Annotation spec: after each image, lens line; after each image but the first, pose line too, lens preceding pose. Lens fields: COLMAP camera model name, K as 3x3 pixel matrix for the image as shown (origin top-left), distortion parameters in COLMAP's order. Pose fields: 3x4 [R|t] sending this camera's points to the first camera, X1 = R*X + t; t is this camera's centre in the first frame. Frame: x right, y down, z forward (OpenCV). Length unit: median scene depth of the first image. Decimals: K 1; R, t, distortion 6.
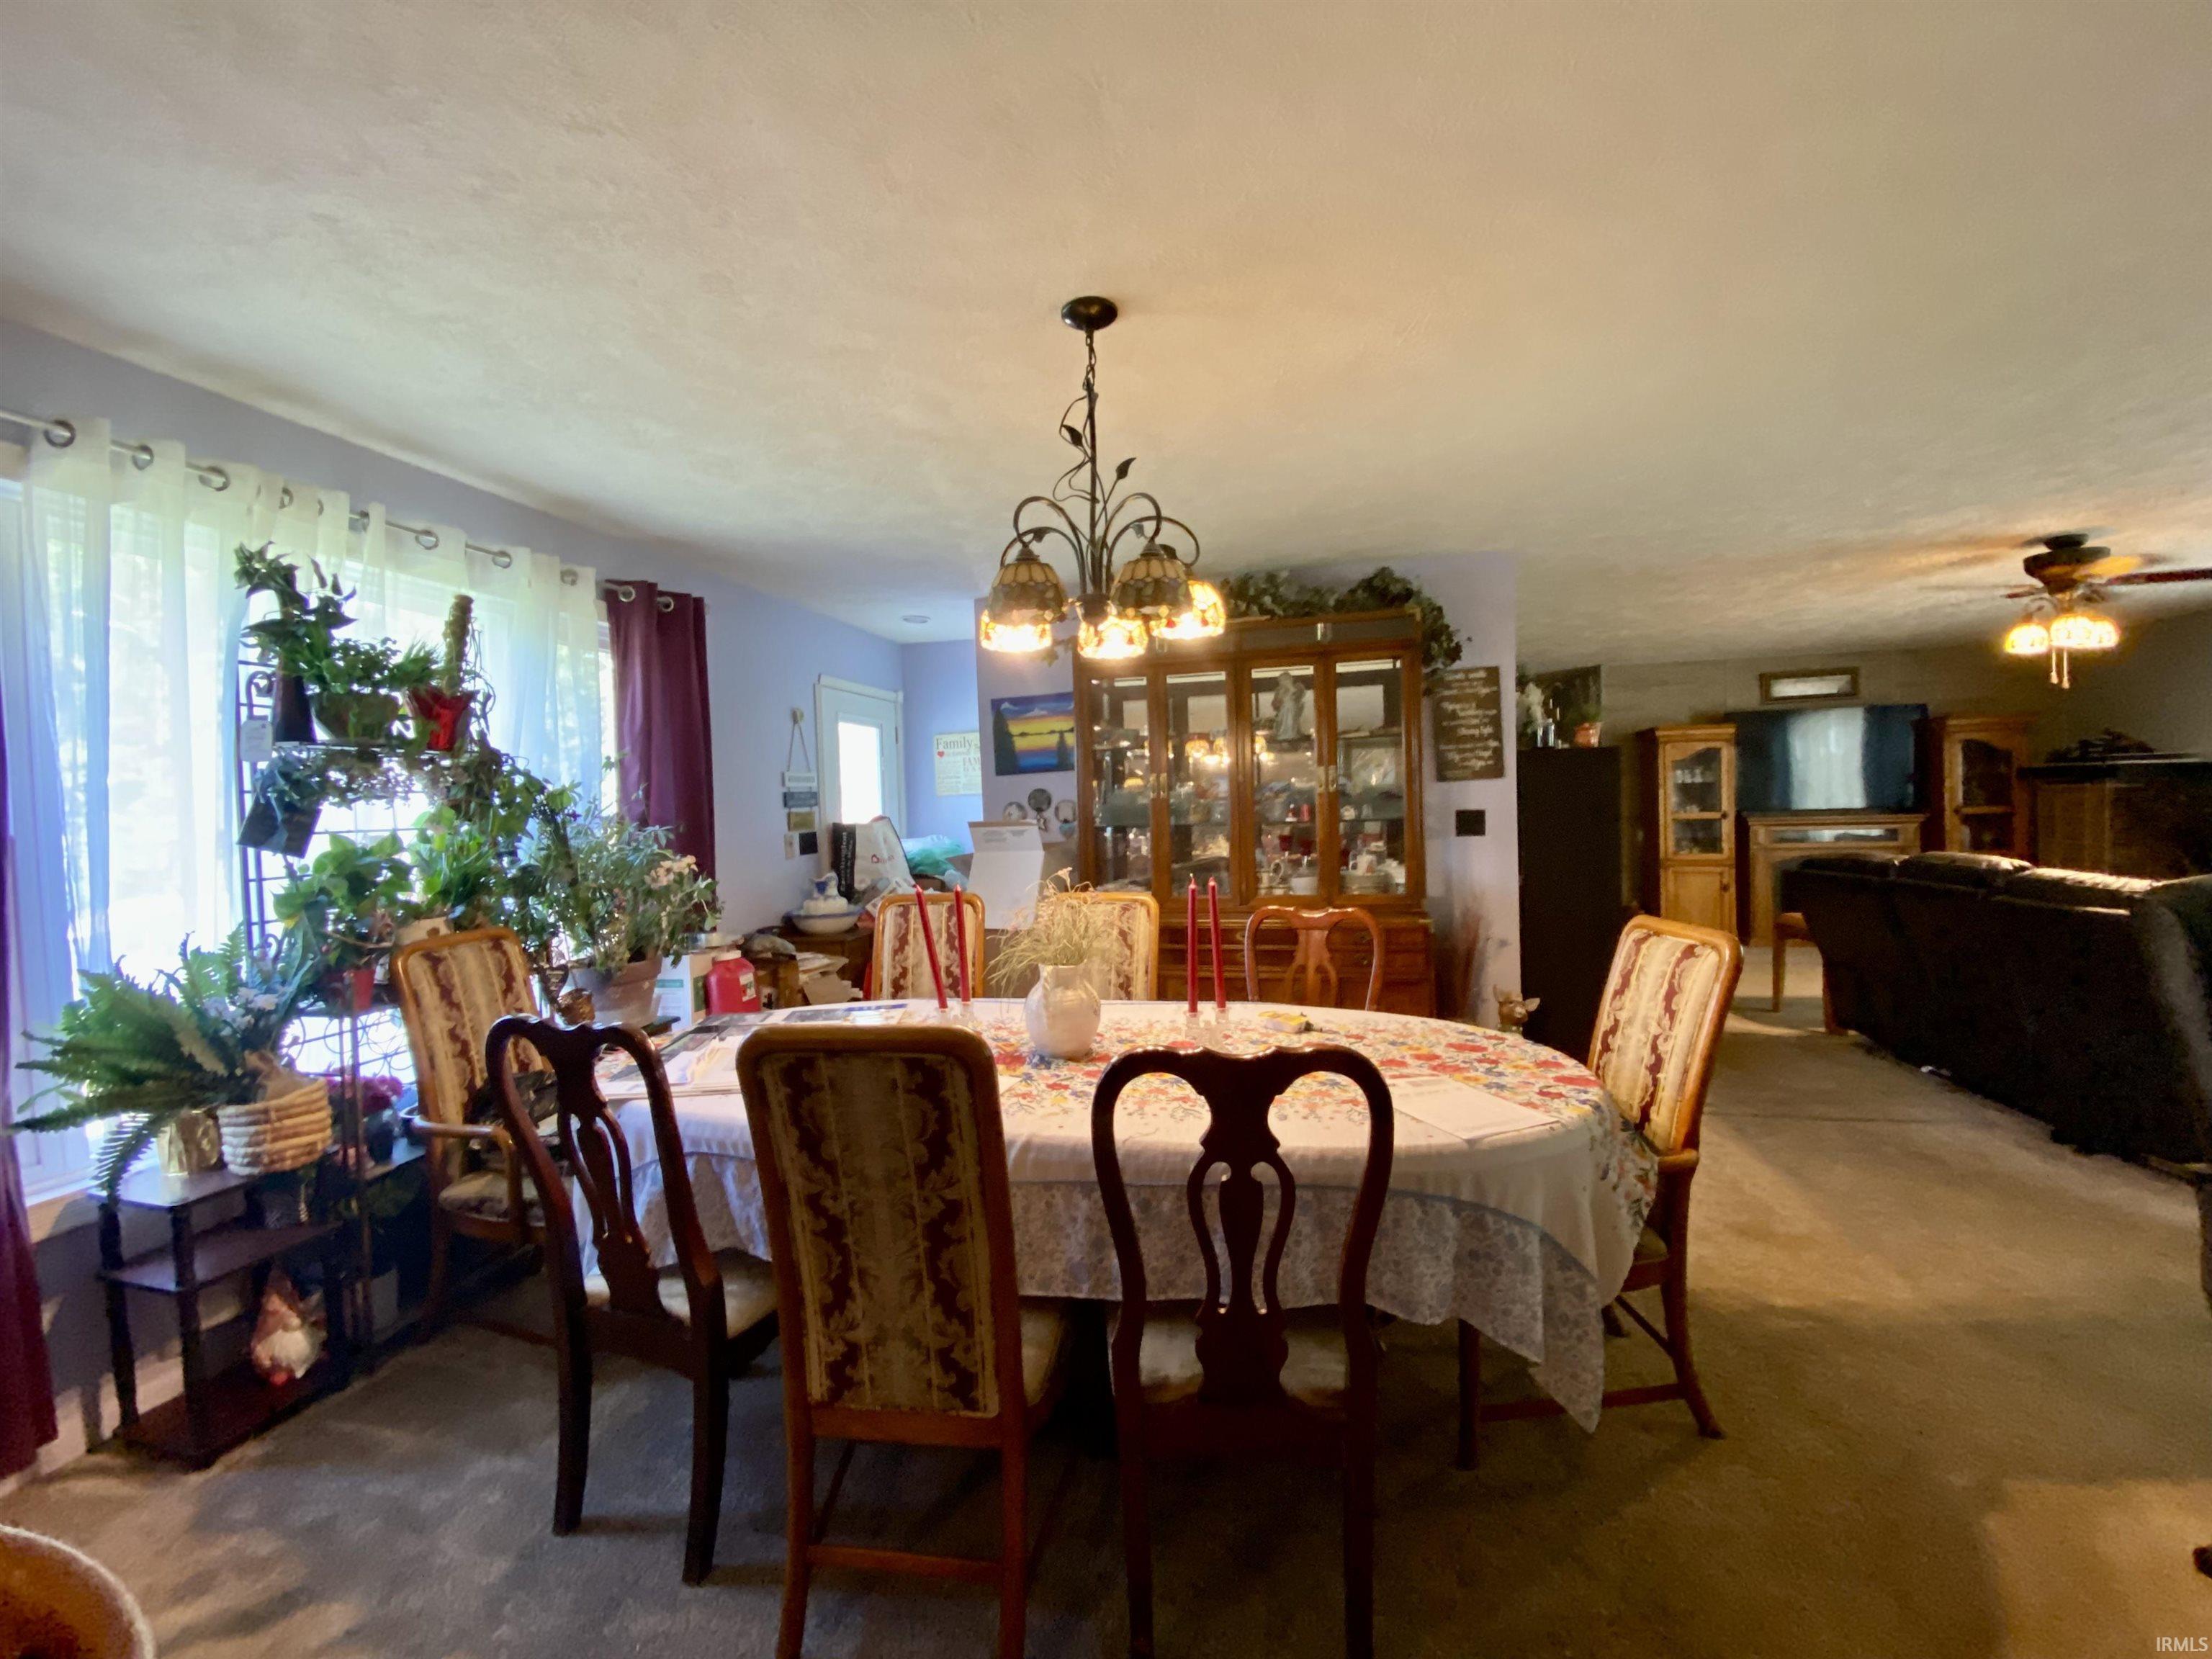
lens RADIAL K [[898.8, 0, 1092.1], [0, 898.8, 833.2], [0, 0, 1]] dist [0.094323, -0.054983]
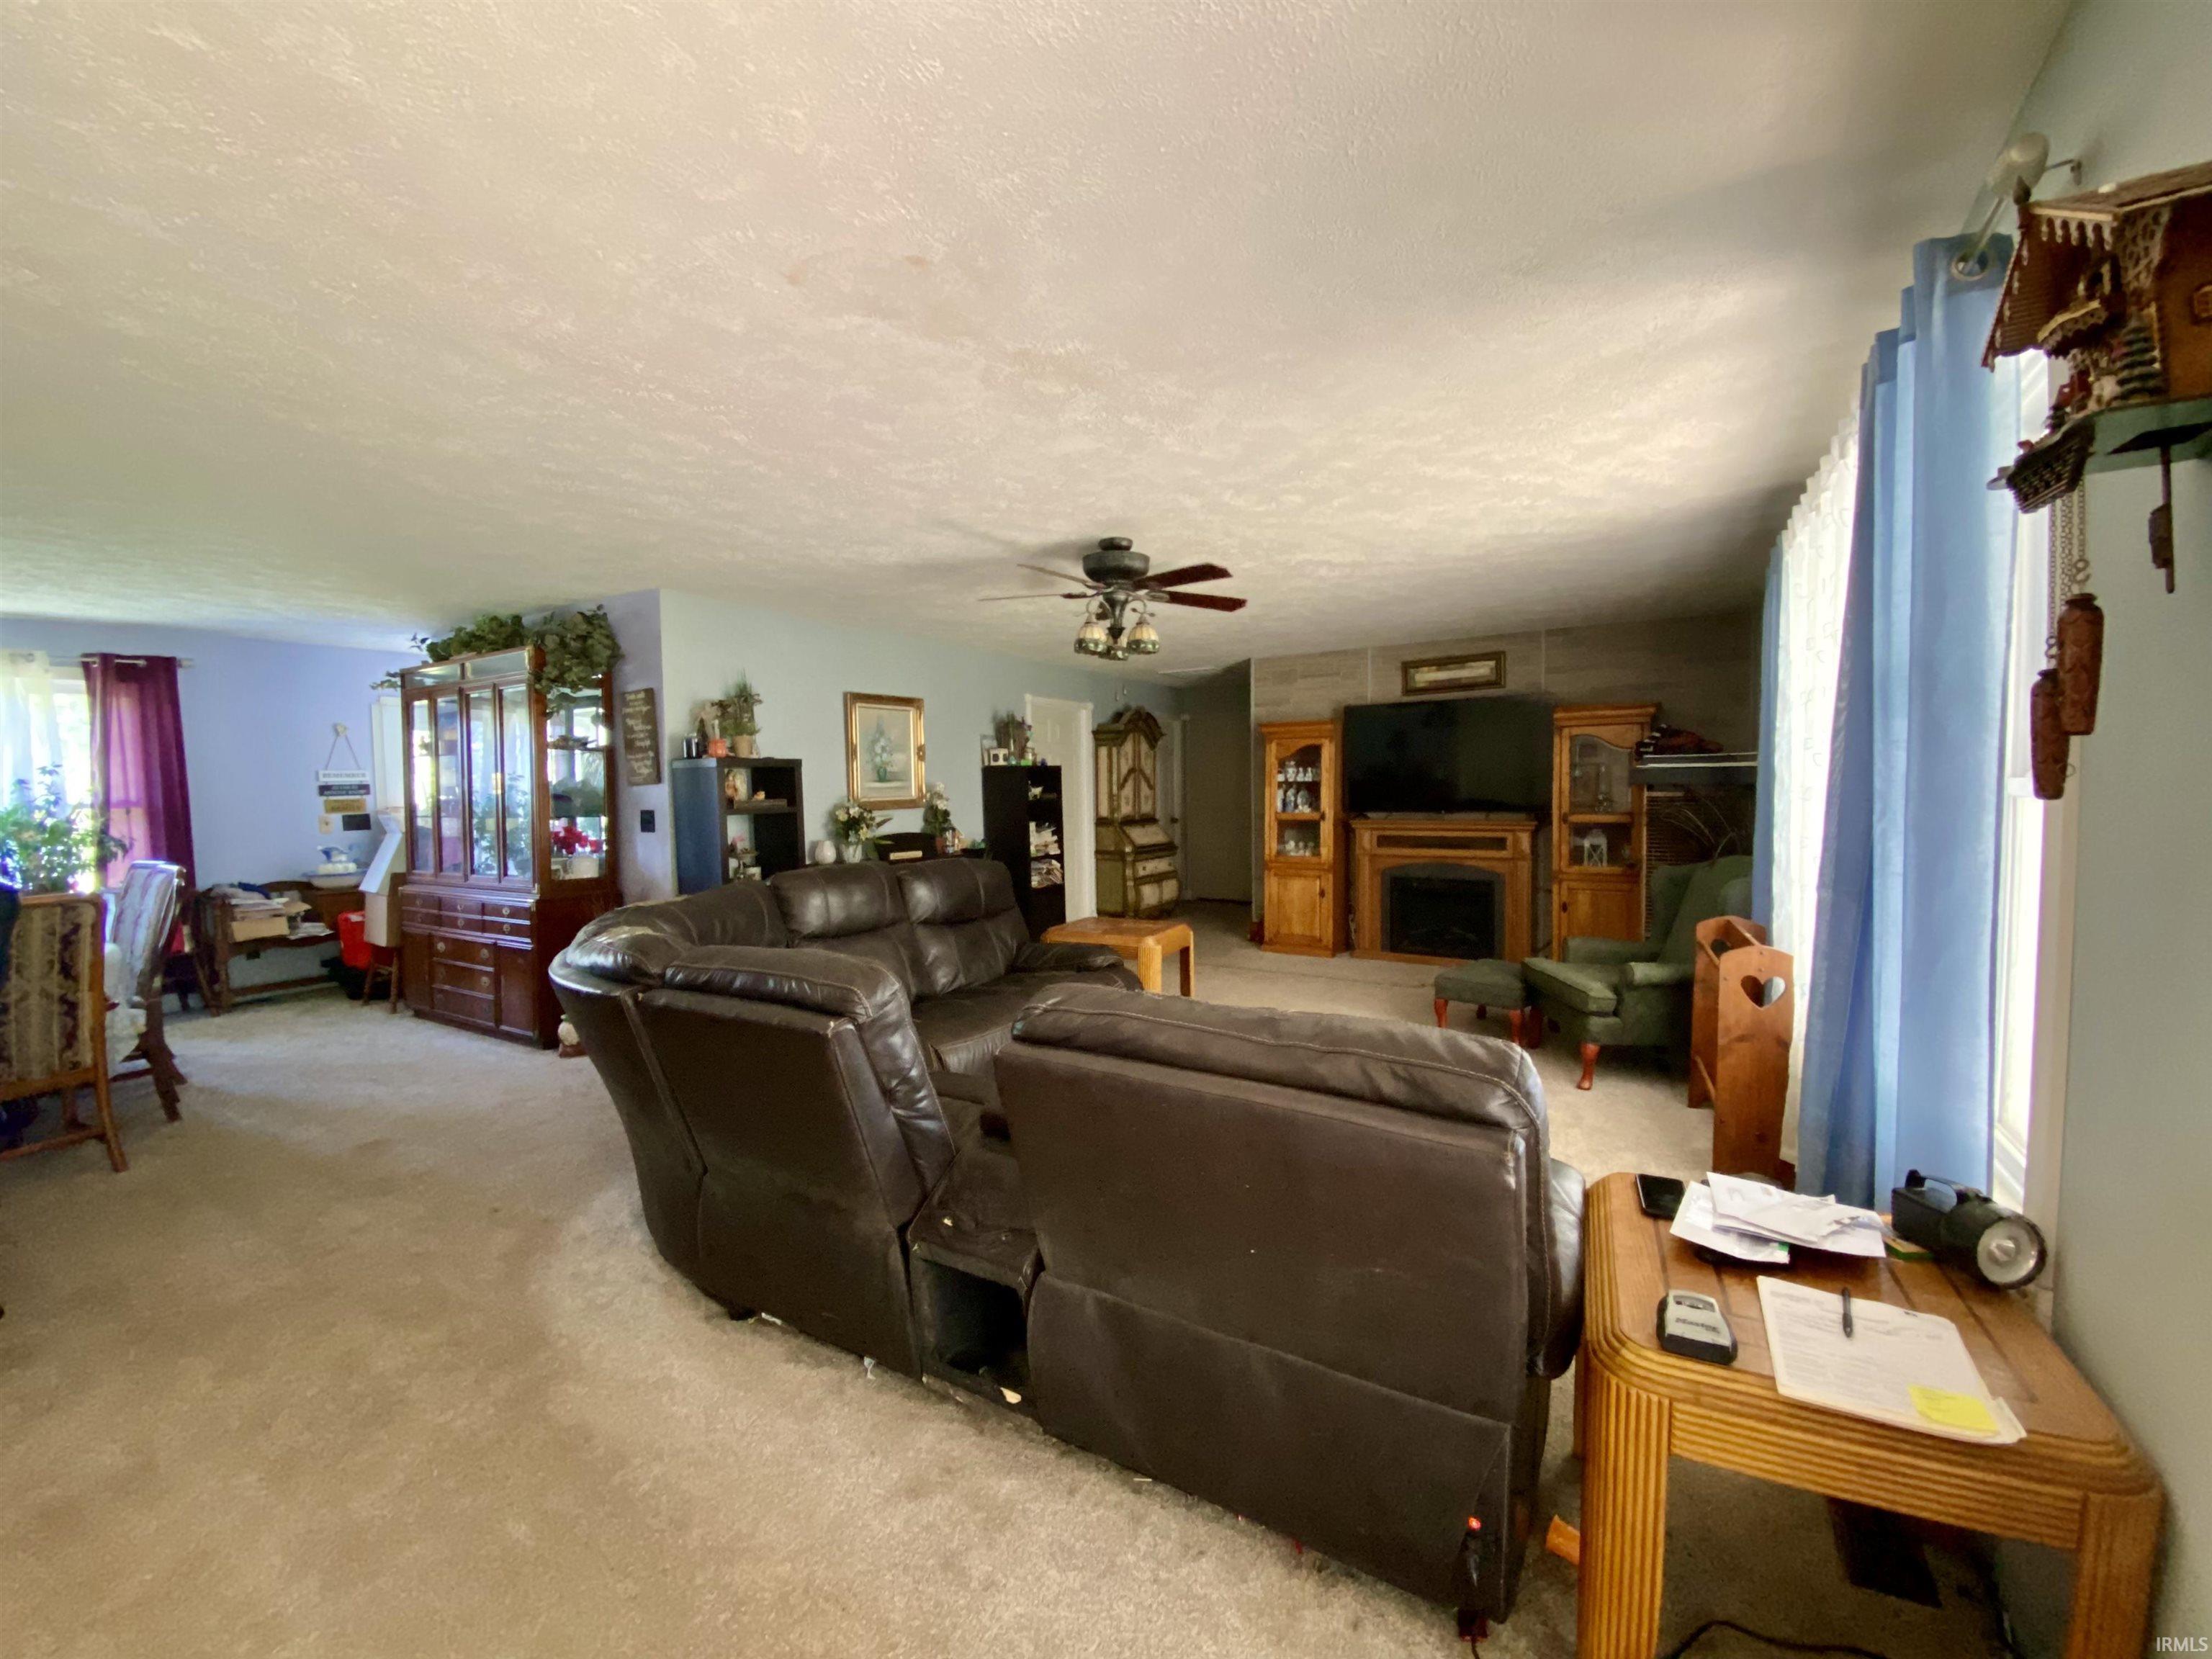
lens RADIAL K [[898.8, 0, 1092.1], [0, 898.8, 833.2], [0, 0, 1]] dist [0.094323, -0.054983]
pose [[0.934303, 0.031232, -0.355110, 1.275019], [-0.021718, 0.999291, 0.030747, -0.041304], [0.355819, -0.021014, 0.934319, 0.091281]]
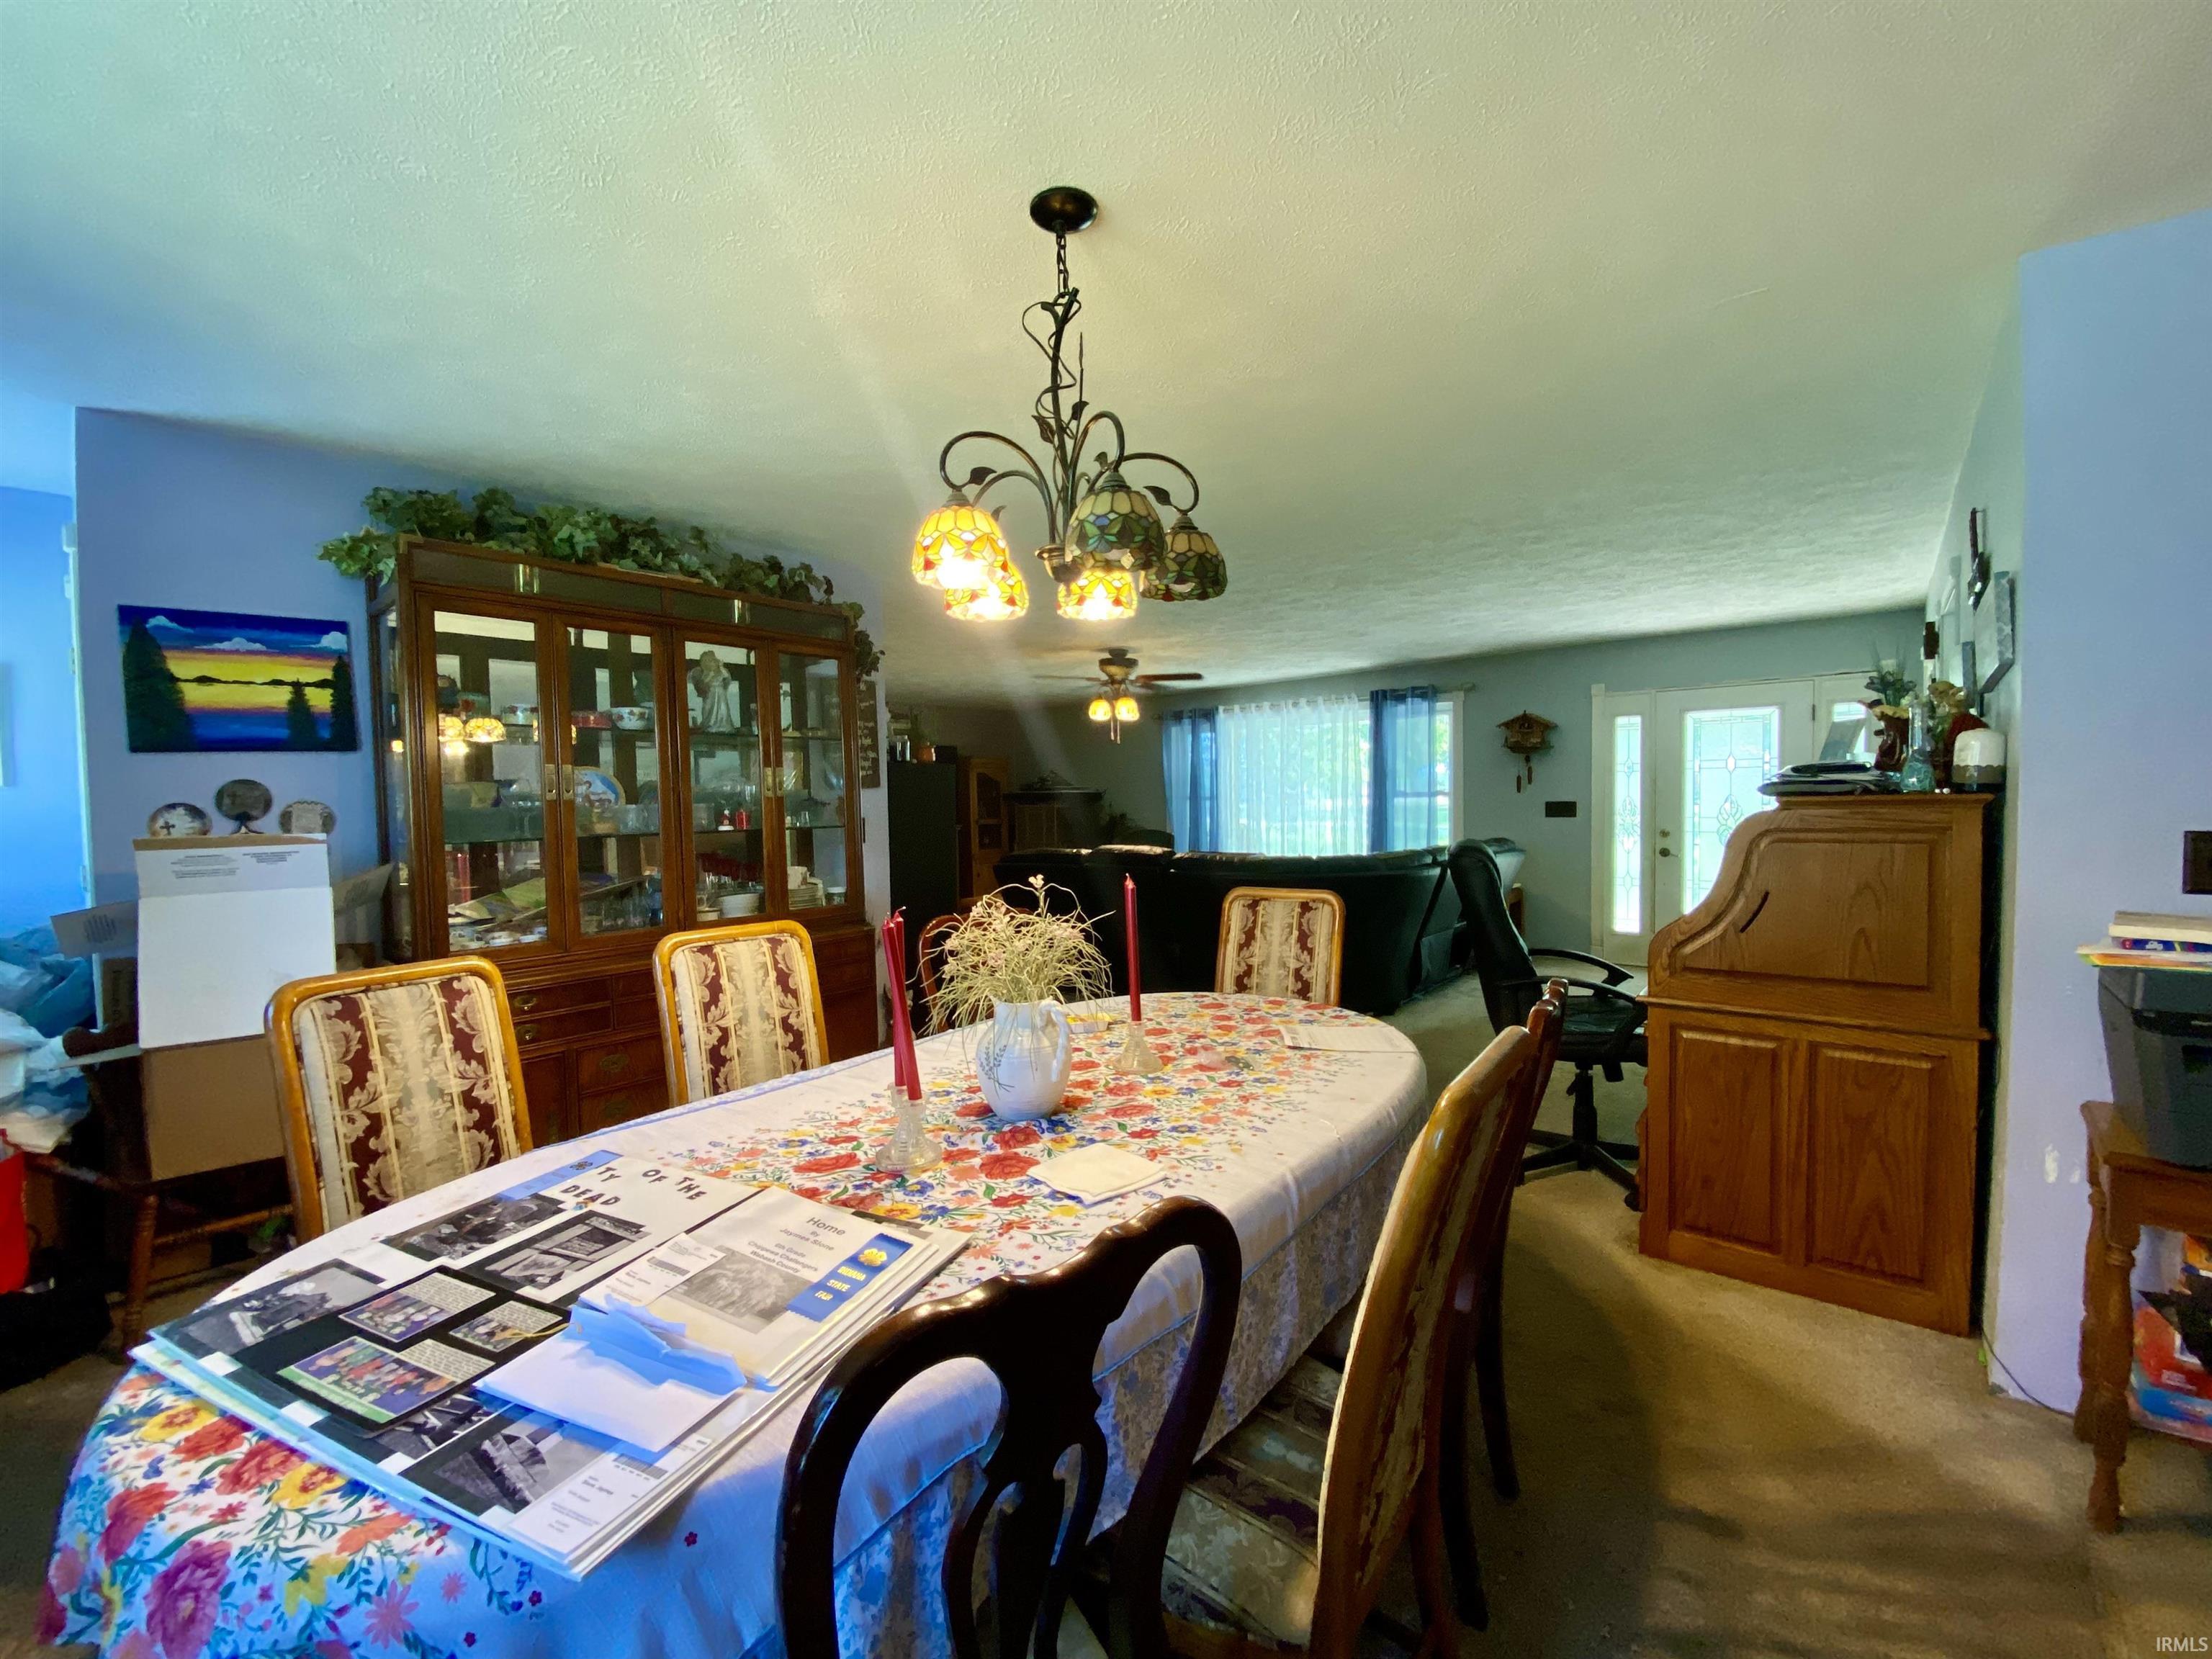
lens RADIAL K [[898.8, 0, 1092.1], [0, 898.8, 833.2], [0, 0, 1]] dist [0.094323, -0.054983]
pose [[0.484599, -0.013796, 0.874627, -0.315989], [0.034553, 0.999397, -0.003380, 0.003867], [-0.874053, 0.031859, 0.484784, 0.258777]]
